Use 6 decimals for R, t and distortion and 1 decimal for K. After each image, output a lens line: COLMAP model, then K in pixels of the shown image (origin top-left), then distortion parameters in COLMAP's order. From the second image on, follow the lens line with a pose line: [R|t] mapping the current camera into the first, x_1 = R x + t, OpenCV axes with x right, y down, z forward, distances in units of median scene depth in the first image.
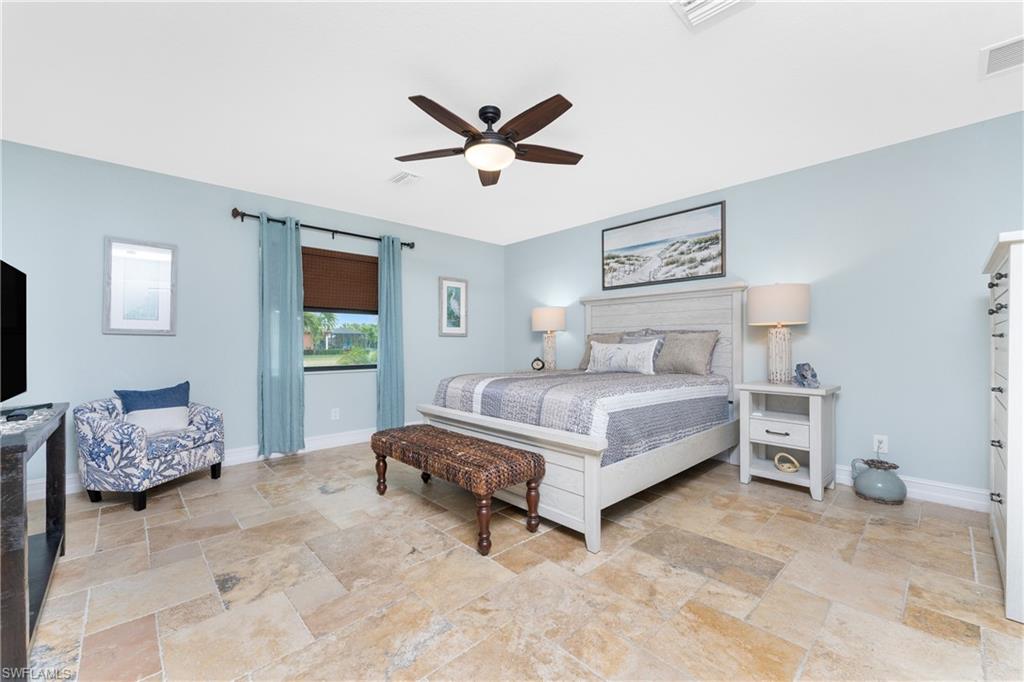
lens RADIAL K [[414.5, 0, 502.0], [0, 414.5, 342.4], [0, 0, 1]] dist [-0.001768, -0.000282]
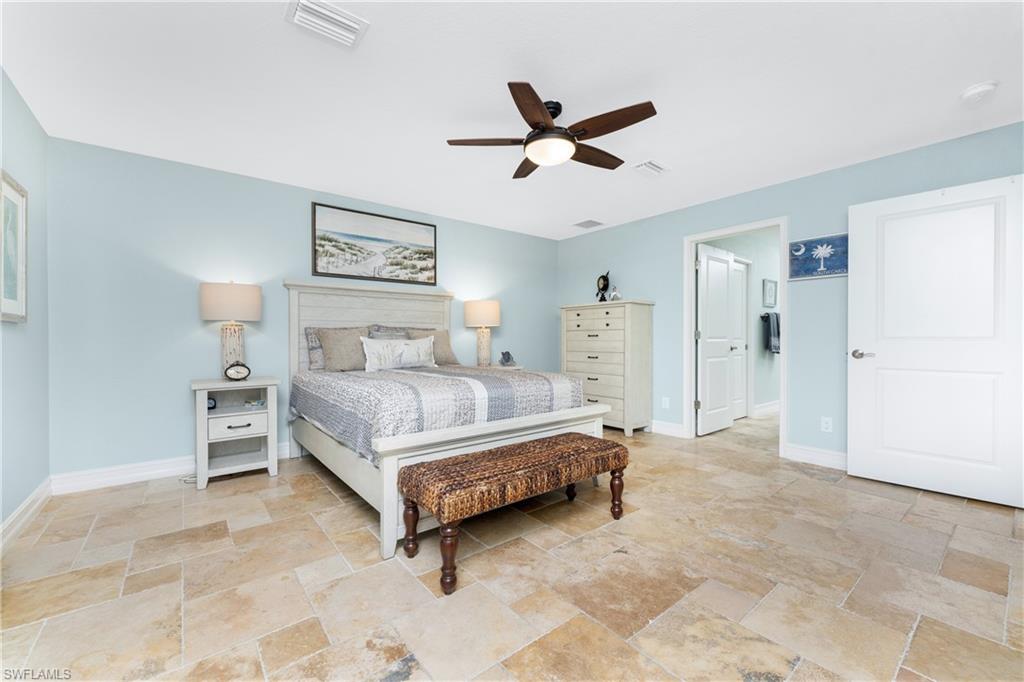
lens RADIAL K [[414.5, 0, 504.4], [0, 414.5, 340.7], [0, 0, 1]] dist [-0.001768, -0.000282]
pose [[0.072971, -0.004697, 0.997323, -0.675885], [-0.002398, 0.999985, 0.004885, 0.000796], [-0.997331, -0.002748, 0.072959, 0.674504]]
